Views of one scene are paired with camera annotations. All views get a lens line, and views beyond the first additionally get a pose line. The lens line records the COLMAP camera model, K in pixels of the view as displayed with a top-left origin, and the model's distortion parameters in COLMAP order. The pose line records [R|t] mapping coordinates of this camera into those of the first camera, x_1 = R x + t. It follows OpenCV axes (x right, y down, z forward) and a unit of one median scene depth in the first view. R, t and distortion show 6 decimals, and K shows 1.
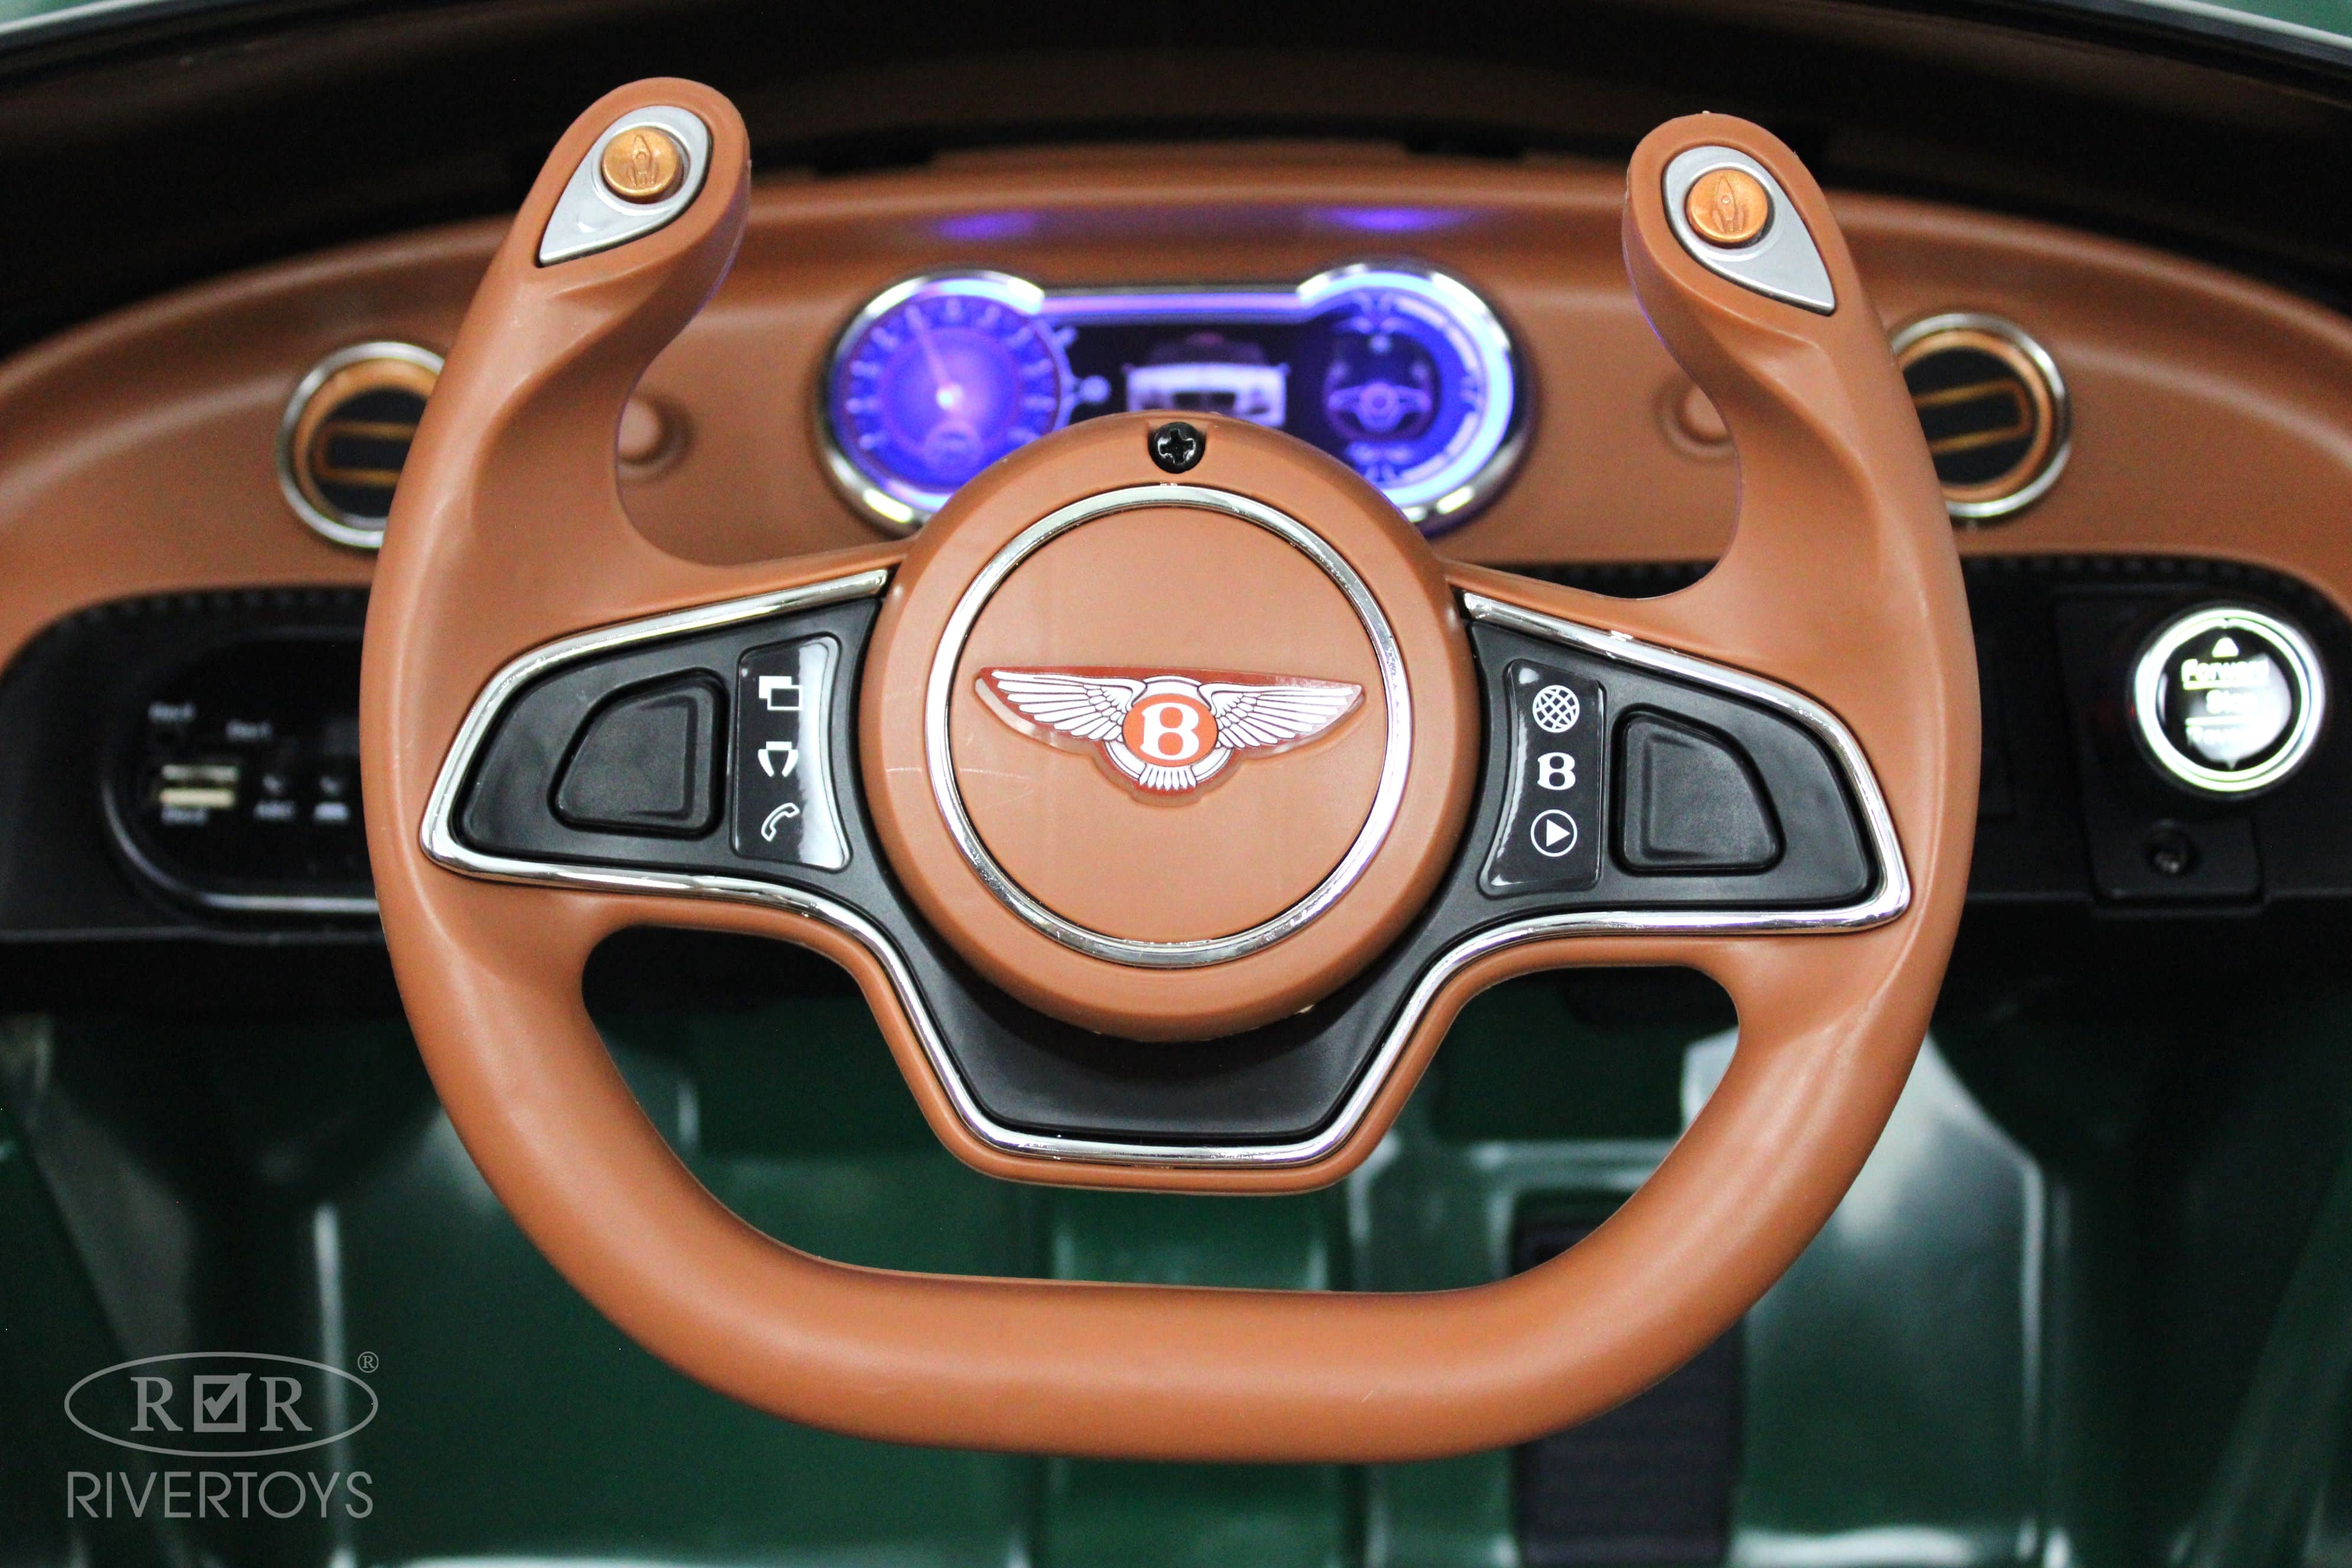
lens RADIAL K [[3511.1, 0, 1176.0], [0, 3511.1, 784.0], [0, 0, 1]] dist [-0.075011, 0.150168]
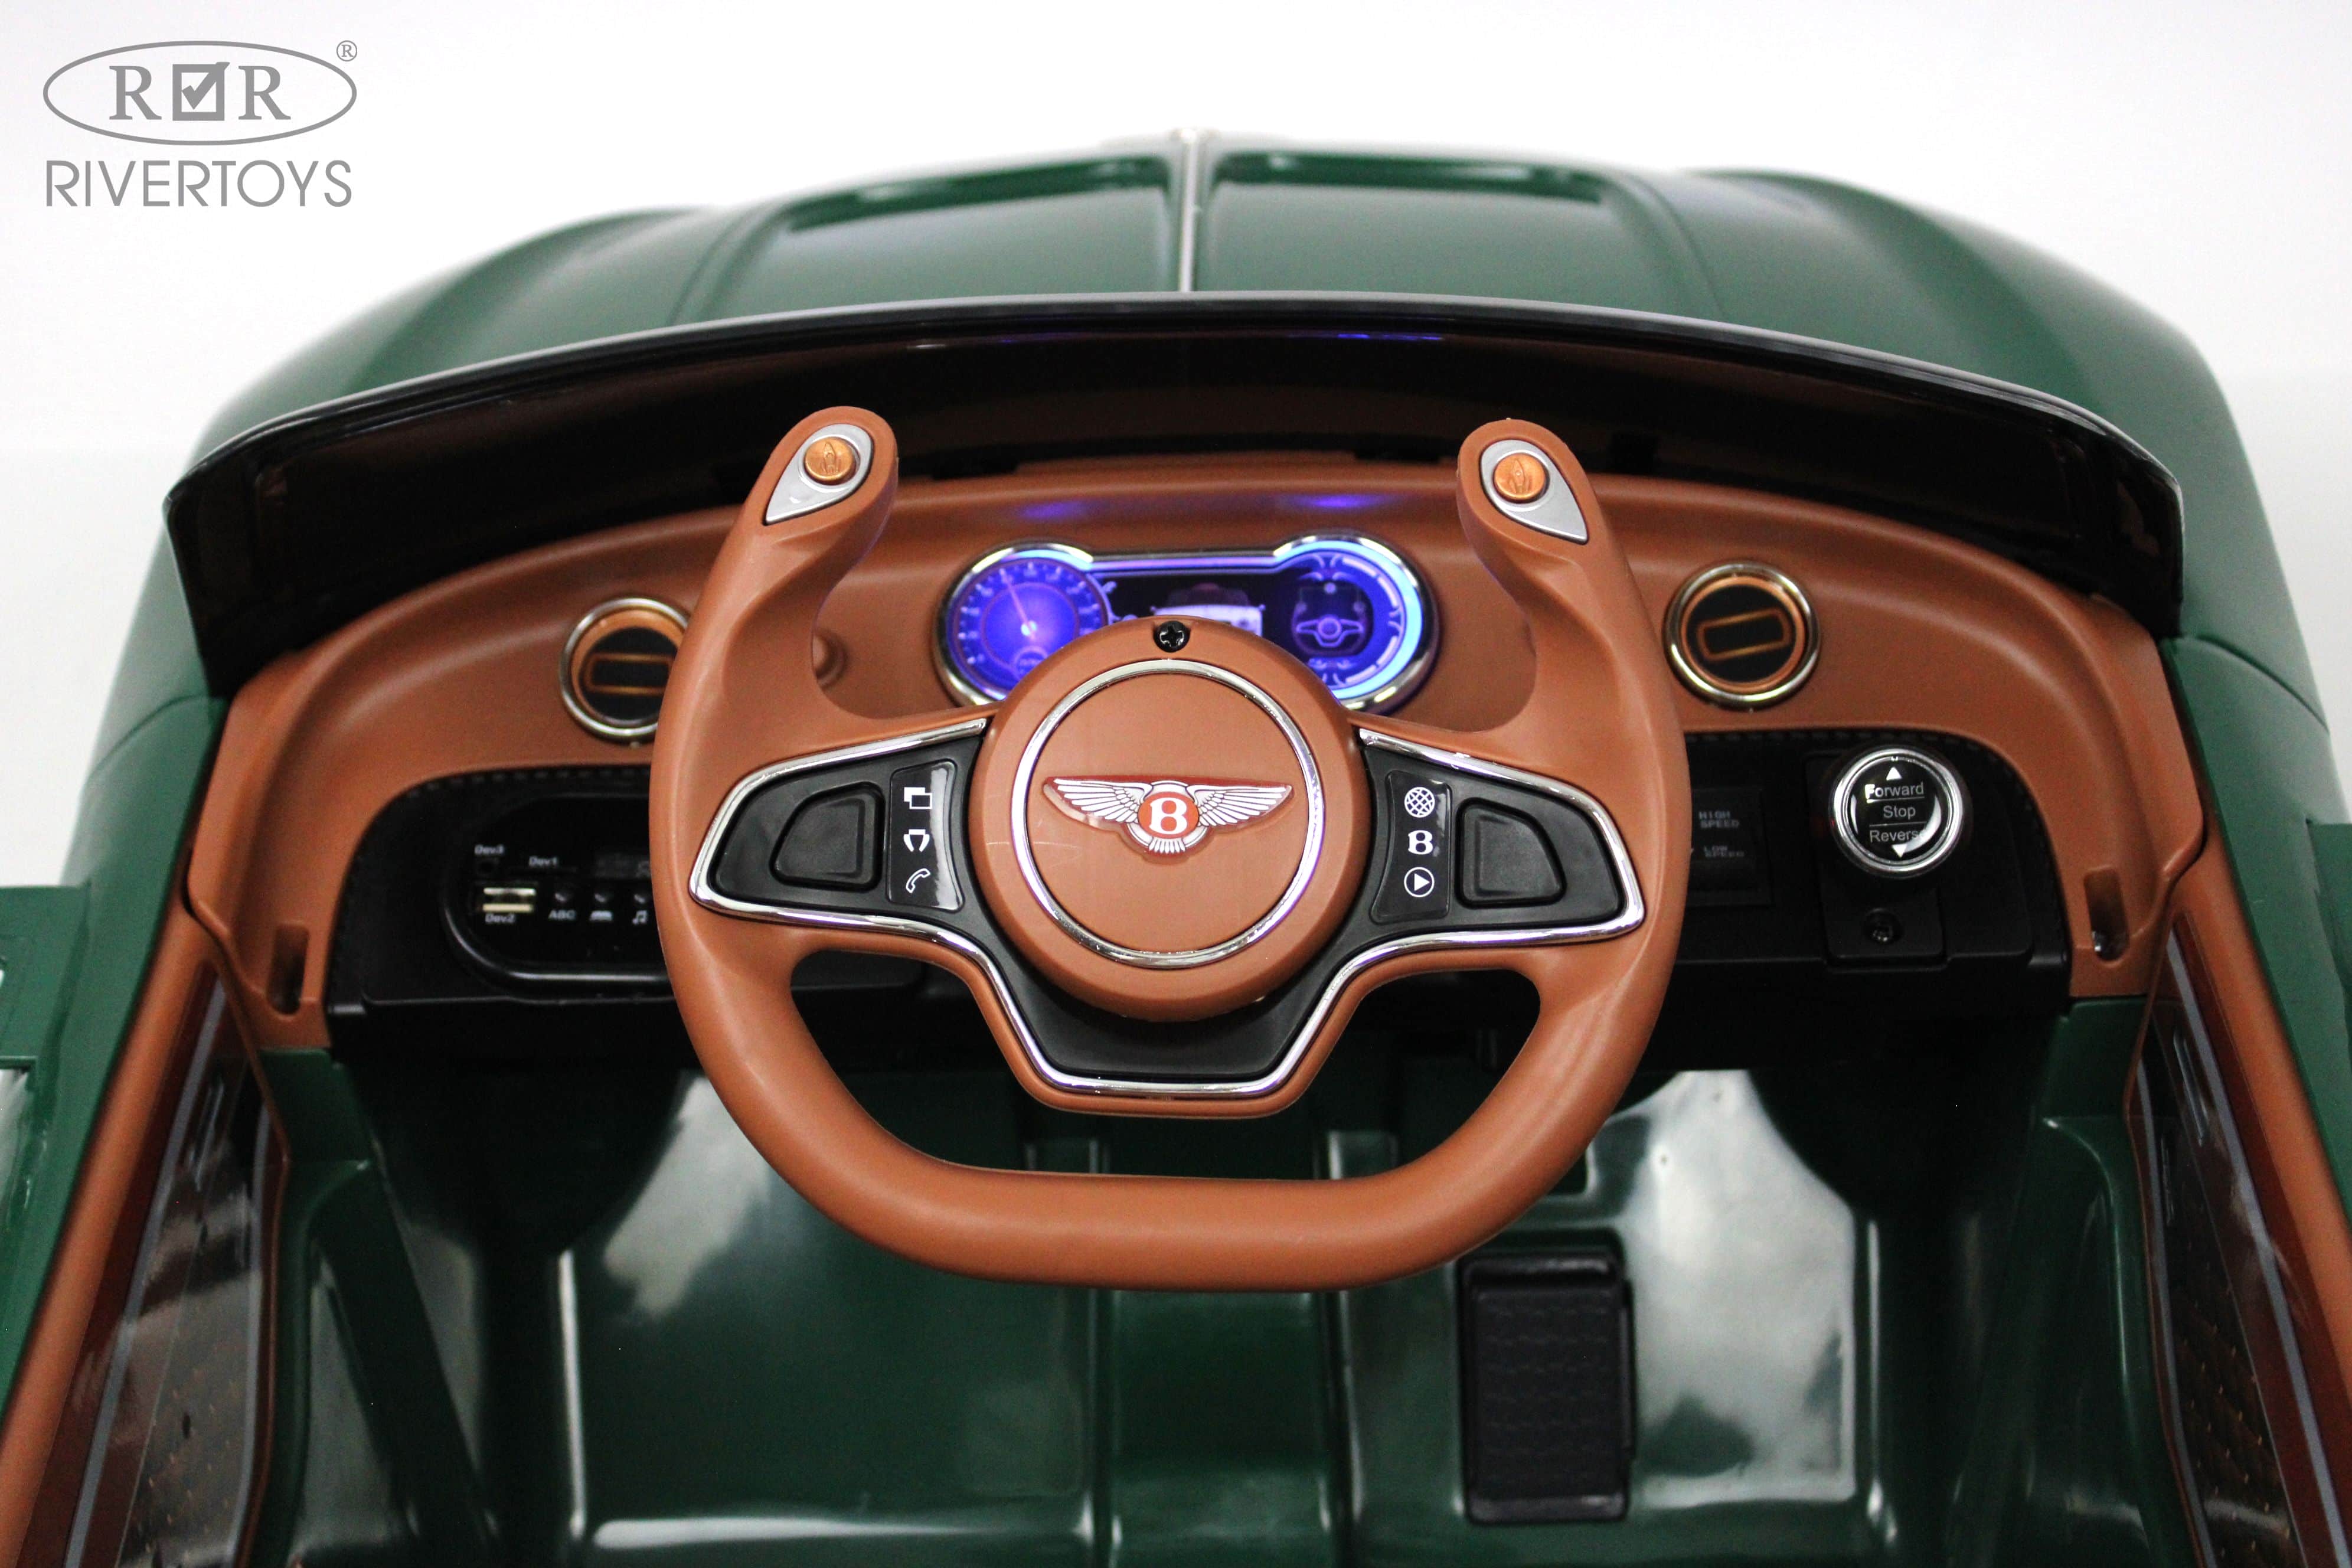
lens RADIAL K [[3511.1, 0, 1176.0], [0, 3511.1, 784.0], [0, 0, 1]] dist [-0.075011, 0.150168]
pose [[0.999580, -0.011622, -0.026529, 0.042343], [0.008970, 0.995150, -0.097963, 0.121048], [0.027539, 0.097684, 0.994836, -0.540043]]
